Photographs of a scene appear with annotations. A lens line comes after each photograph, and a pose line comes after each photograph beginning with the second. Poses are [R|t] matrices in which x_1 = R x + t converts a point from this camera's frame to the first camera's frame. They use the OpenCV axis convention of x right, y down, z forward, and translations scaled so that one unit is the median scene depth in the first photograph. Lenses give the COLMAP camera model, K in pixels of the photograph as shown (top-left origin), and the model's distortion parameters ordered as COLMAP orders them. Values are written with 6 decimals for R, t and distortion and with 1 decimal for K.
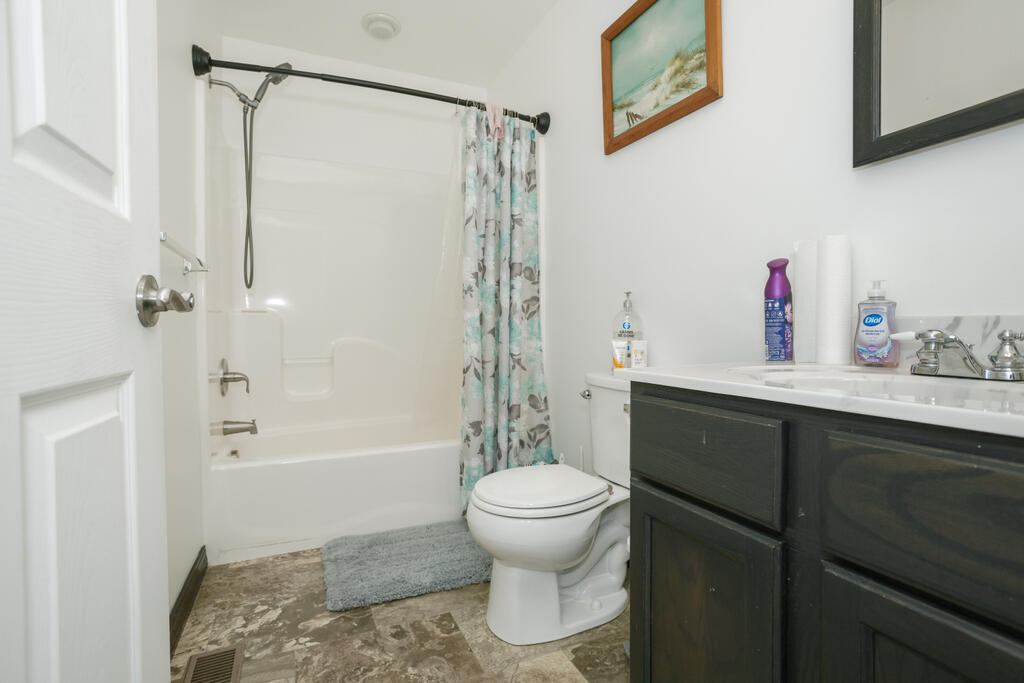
lens RADIAL K [[494.4, 0, 511.3], [0, 494.4, 338.7], [0, 0, 1]] dist [-0.034493, 0.018297]
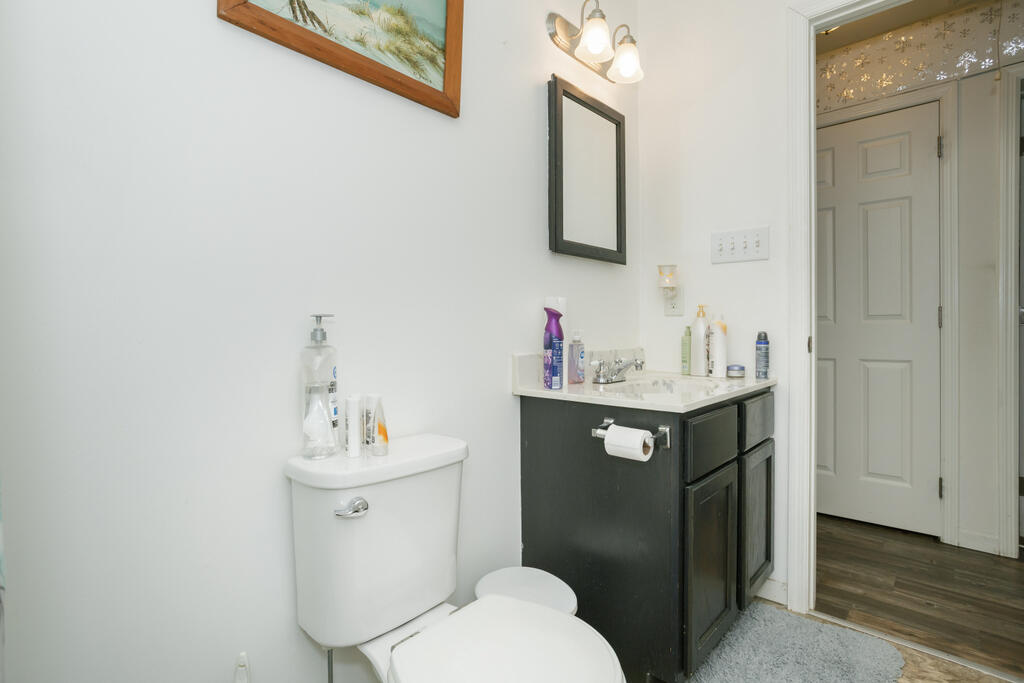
lens RADIAL K [[494.4, 0, 522.2], [0, 494.4, 335.0], [0, 0, 1]] dist [-0.034493, 0.018297]
pose [[-0.401817, -0.005038, 0.915706, -0.439186], [0.022708, 0.999623, 0.015465, -0.084365], [-0.915438, 0.027008, -0.401551, 1.157009]]
